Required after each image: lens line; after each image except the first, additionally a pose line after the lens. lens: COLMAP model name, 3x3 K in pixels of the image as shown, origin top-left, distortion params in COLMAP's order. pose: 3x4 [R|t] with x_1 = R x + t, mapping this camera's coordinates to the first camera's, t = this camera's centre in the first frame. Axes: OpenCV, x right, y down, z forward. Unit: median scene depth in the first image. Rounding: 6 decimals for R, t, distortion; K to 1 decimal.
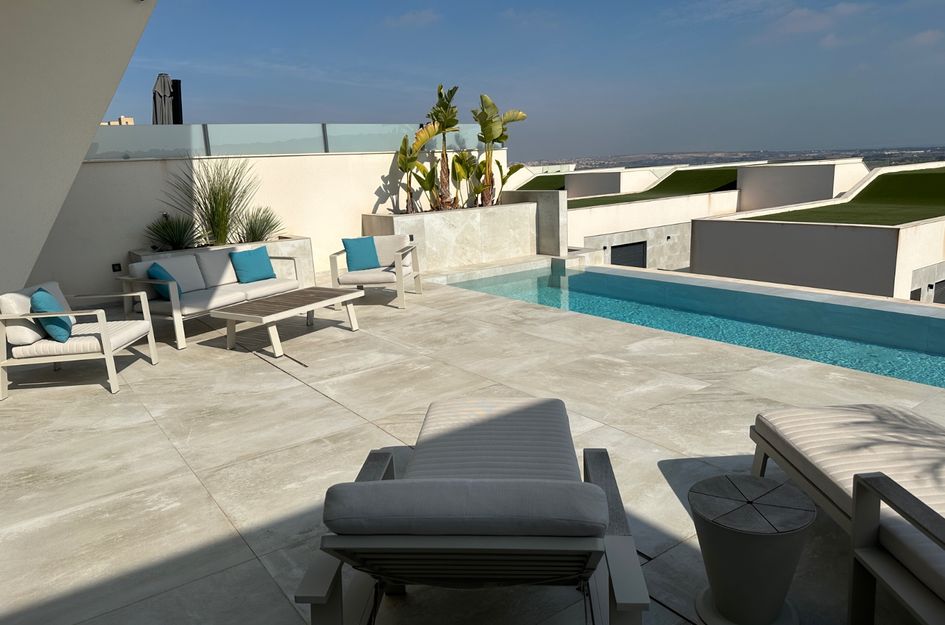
lens RADIAL K [[664.4, 0, 452.8], [0, 664.4, 312.1], [0, 0, 1]] dist [0.133786, -0.144142]
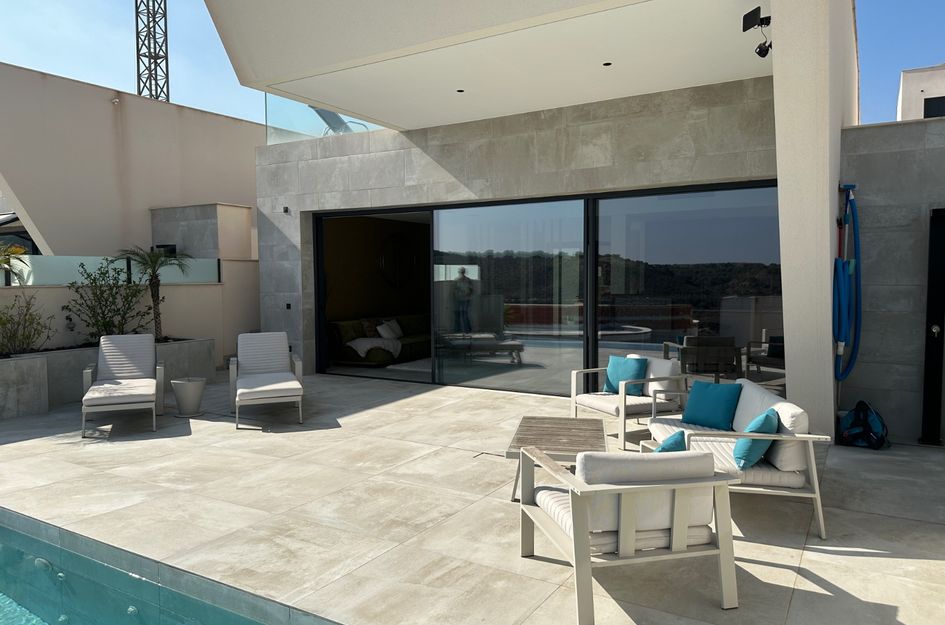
lens RADIAL K [[668.3, 0, 472.5], [0, 668.3, 312.5], [0, 0, 1]] dist [0.055855, -0.142566]
pose [[-0.905552, 0.078247, -0.416956, 0.139446], [-0.043231, 0.960707, 0.274178, -0.280738], [0.422026, 0.266308, -0.866588, 1.197502]]
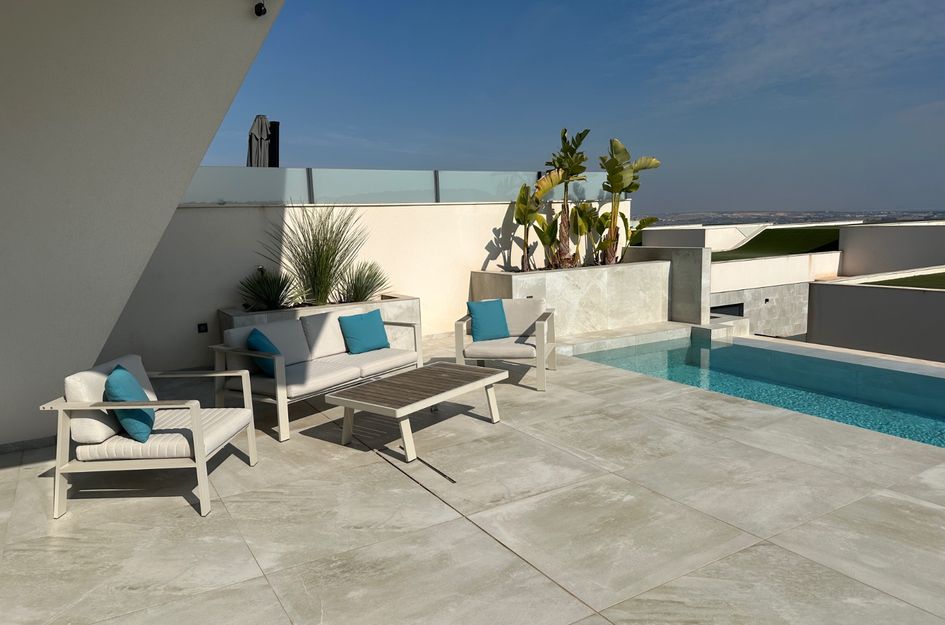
lens RADIAL K [[657.9, 0, 456.2], [0, 657.9, 314.4], [0, 0, 1]] dist [0.171496, -0.195643]
pose [[0.996899, 0.029241, -0.073059, -0.107485], [-0.034519, 0.996803, -0.072052, -0.031511], [0.070718, 0.074350, 0.994722, 0.166417]]
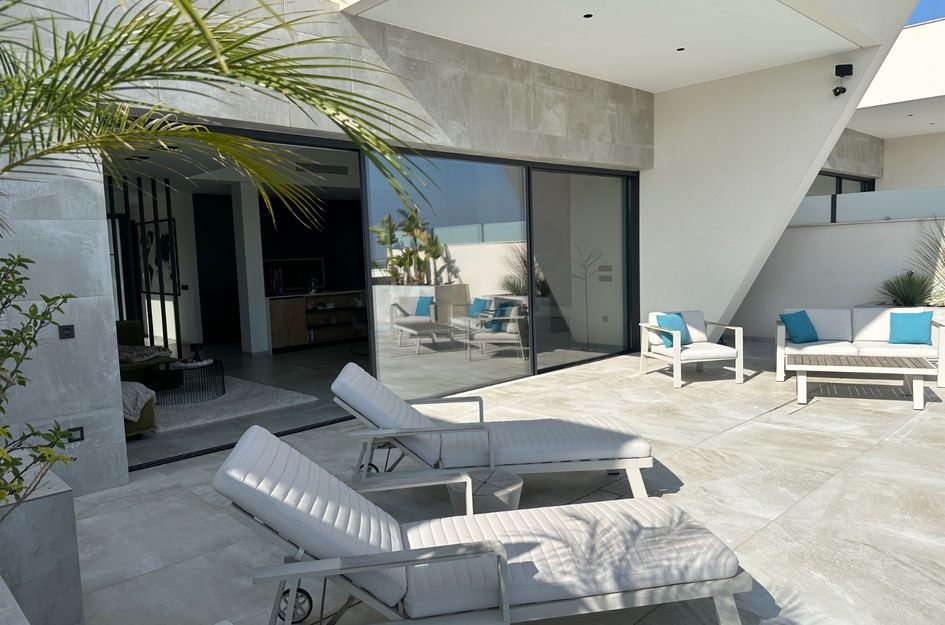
lens RADIAL K [[663.5, 0, 512.3], [0, 663.5, 313.7], [0, 0, 1]] dist [0.048440, -0.040121]
pose [[0.193478, 0.132942, -0.972056, 0.479438], [-0.192751, 0.976619, 0.095201, -0.062799], [0.961984, 0.168946, 0.214579, 0.185779]]
